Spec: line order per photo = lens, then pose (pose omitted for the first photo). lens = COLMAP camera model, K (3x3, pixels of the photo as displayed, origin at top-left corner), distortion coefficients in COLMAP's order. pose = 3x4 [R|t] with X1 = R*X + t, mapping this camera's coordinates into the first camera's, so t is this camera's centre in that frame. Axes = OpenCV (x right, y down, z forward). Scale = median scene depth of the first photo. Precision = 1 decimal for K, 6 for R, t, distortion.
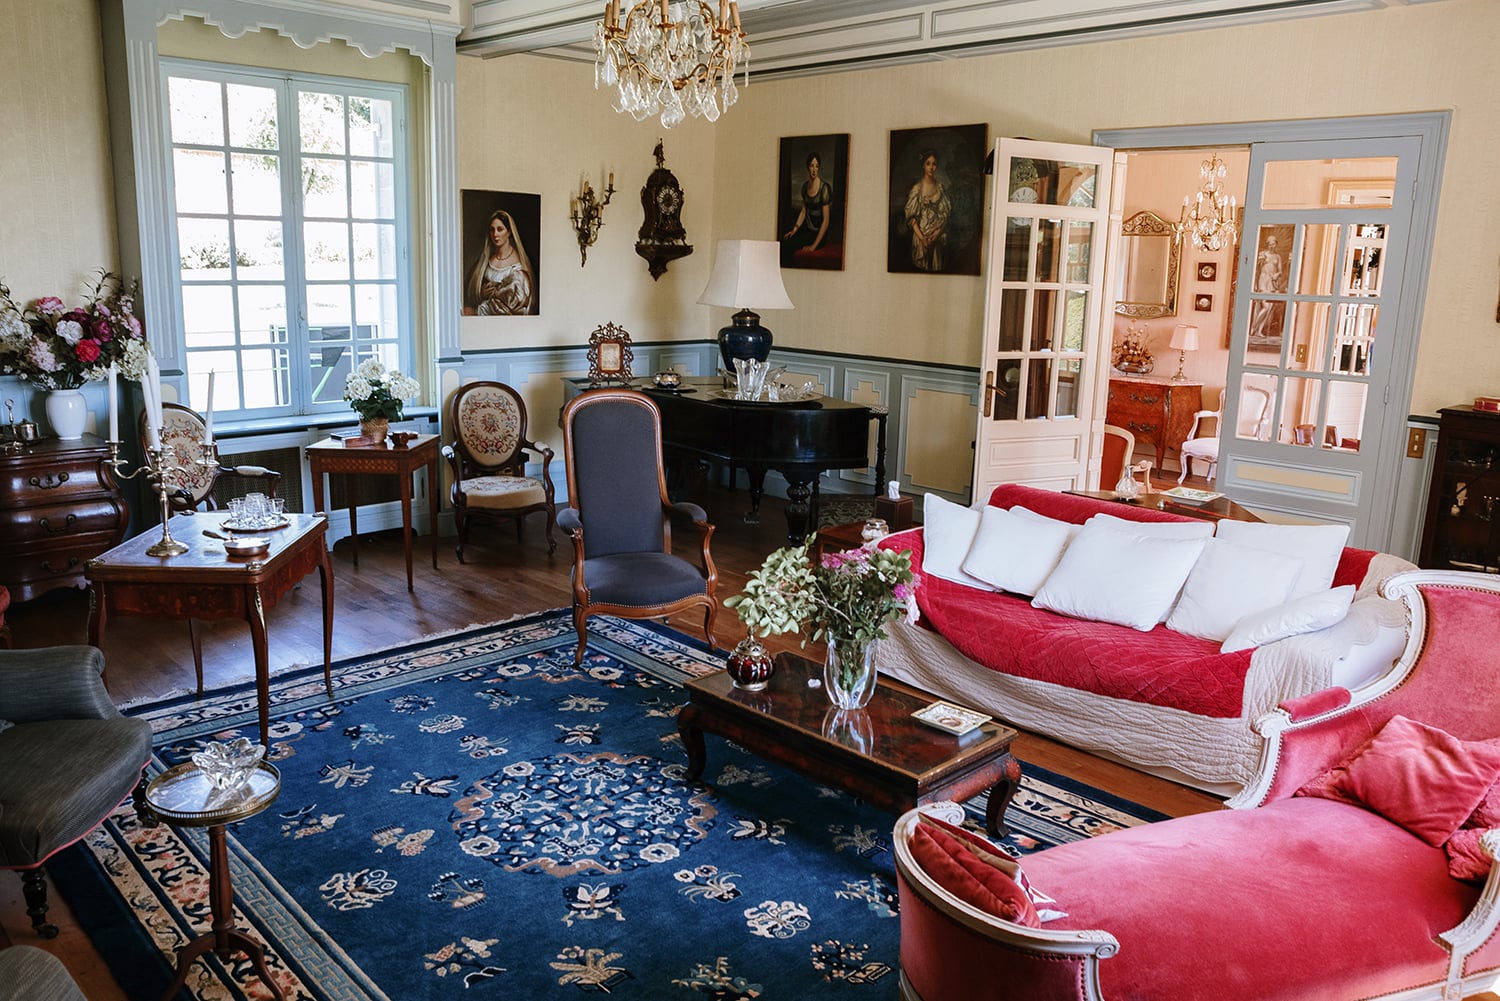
lens RADIAL K [[1151.9, 0, 753.6], [0, 1151.9, 490.3], [0, 0, 1]] dist [-0.004928, 0.005798]
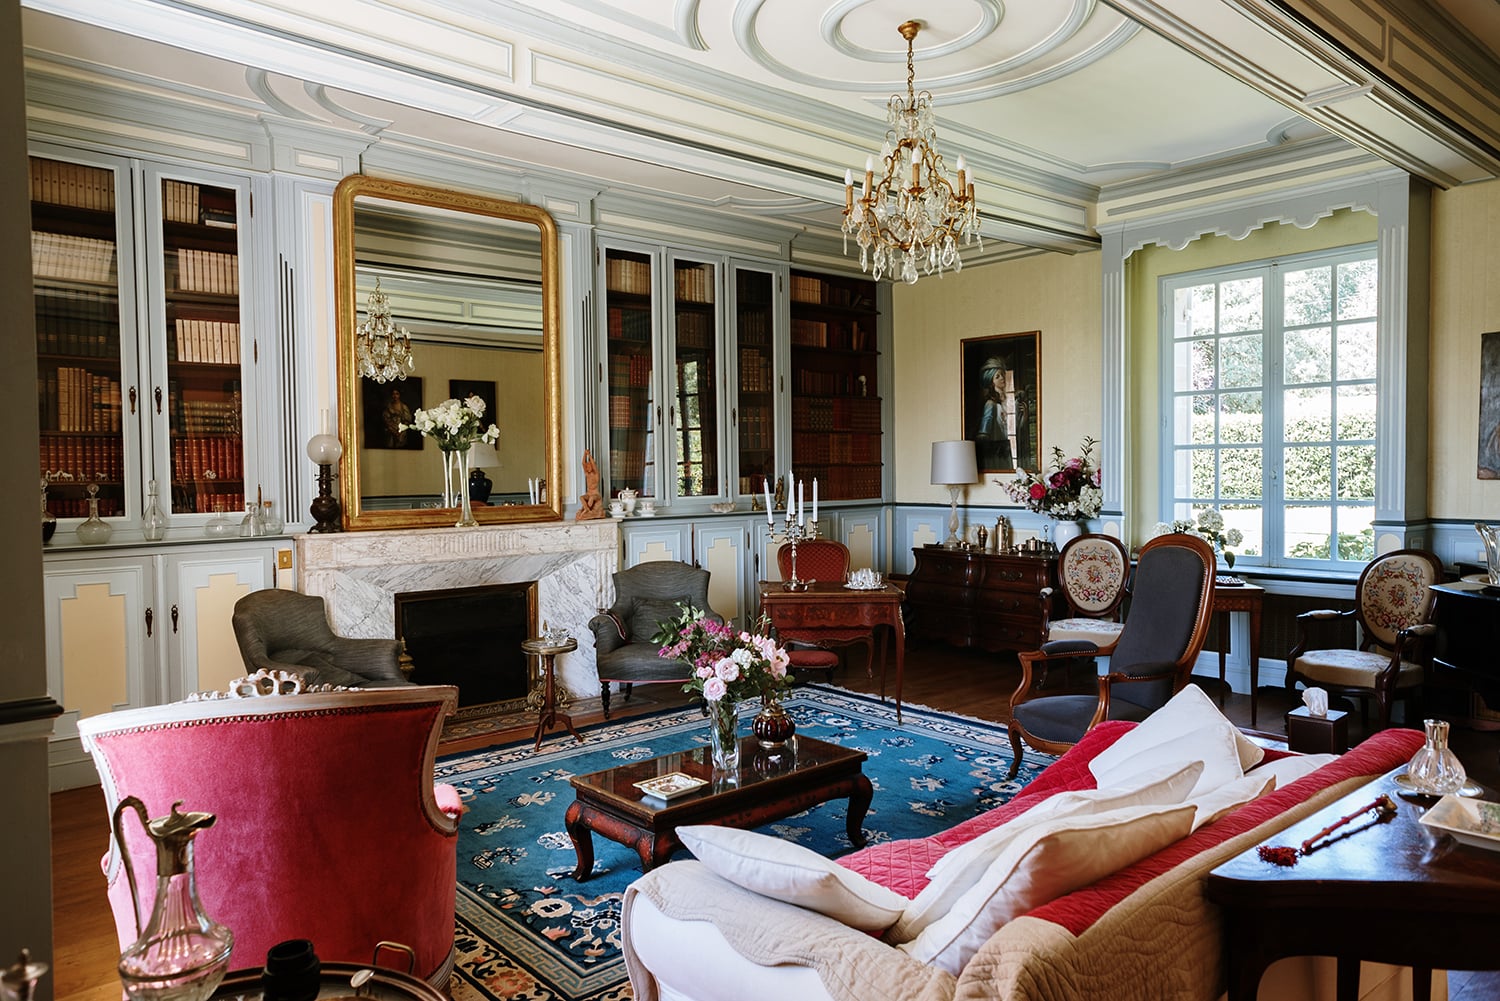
lens RADIAL K [[1041.5, 0, 750.4], [0, 1041.5, 509.9], [0, 0, 1]] dist [-0.055083, 0.028046]
pose [[-0.064163, 0.004607, -0.997929, 0.803123], [-0.202004, 0.979228, 0.017508, -0.051674], [0.977281, 0.202709, -0.061900, 0.792589]]
